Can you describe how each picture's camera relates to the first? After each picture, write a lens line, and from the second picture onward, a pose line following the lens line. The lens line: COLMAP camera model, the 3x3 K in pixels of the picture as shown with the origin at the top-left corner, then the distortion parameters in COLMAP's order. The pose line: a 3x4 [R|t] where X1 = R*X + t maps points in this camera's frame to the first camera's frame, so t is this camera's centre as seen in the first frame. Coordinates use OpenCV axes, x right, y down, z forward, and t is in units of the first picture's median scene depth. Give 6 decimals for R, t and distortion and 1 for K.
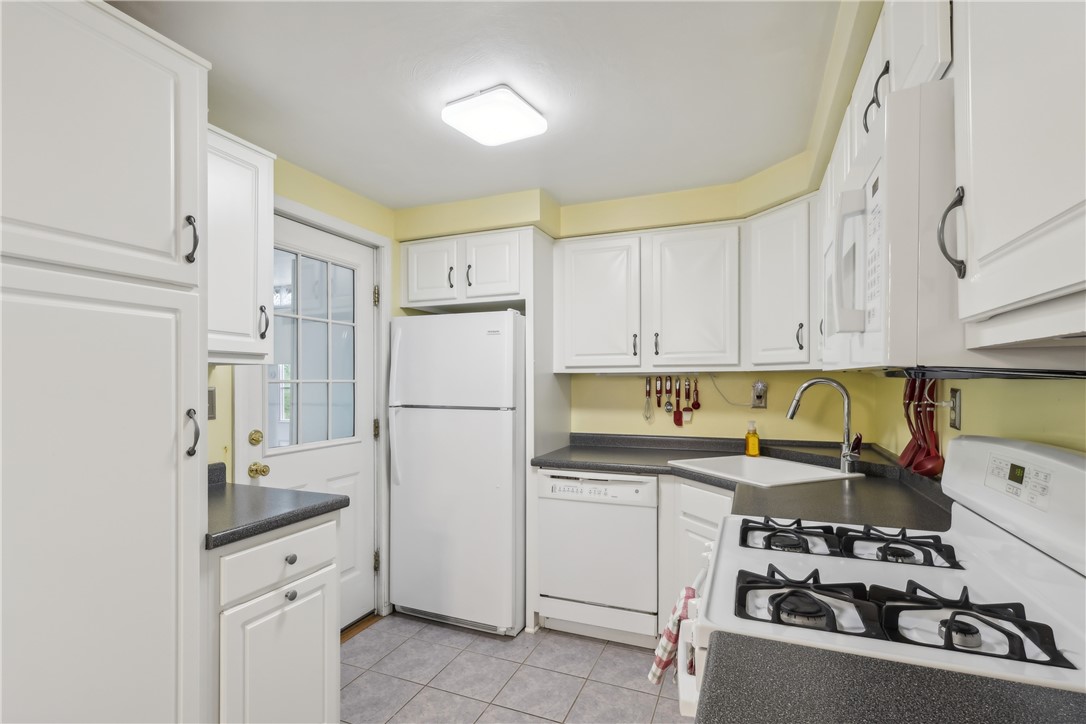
lens RADIAL K [[510.0, 0, 538.5], [0, 510.0, 367.6], [0, 0, 1]] dist [0.002884, 0.001227]
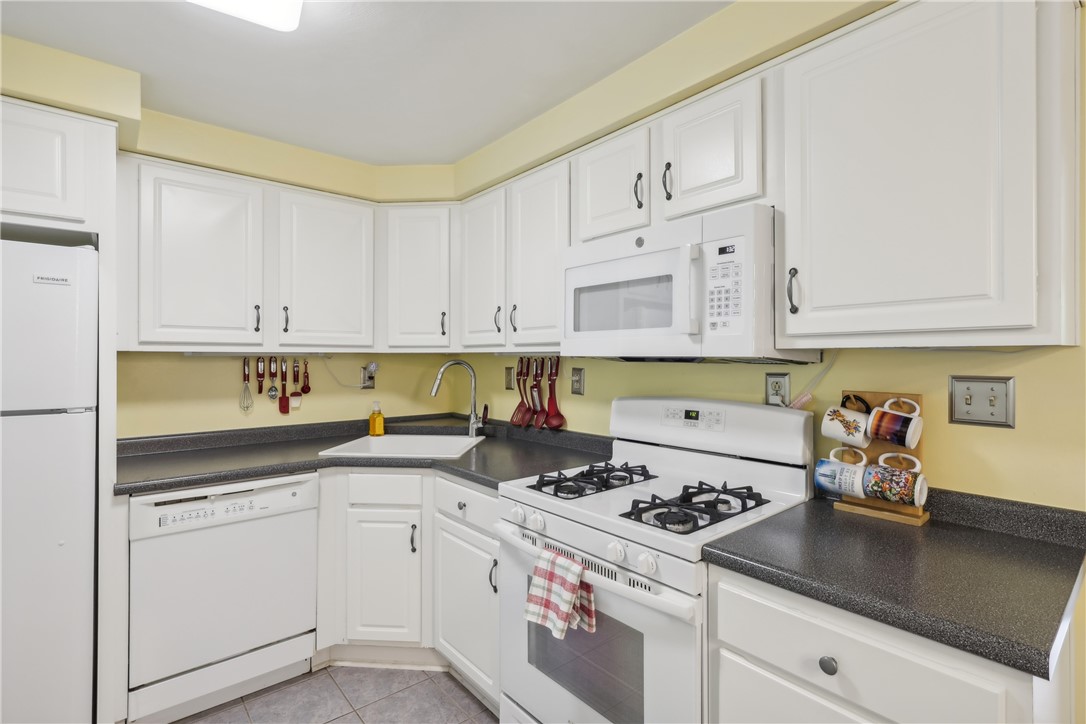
lens RADIAL K [[510.0, 0, 538.5], [0, 510.0, 367.6], [0, 0, 1]] dist [0.002884, 0.001227]
pose [[0.488059, -0.012388, 0.872722, -0.299662], [-0.020628, 0.999456, 0.025723, 0.004293], [-0.872567, -0.030557, 0.487539, 0.218647]]
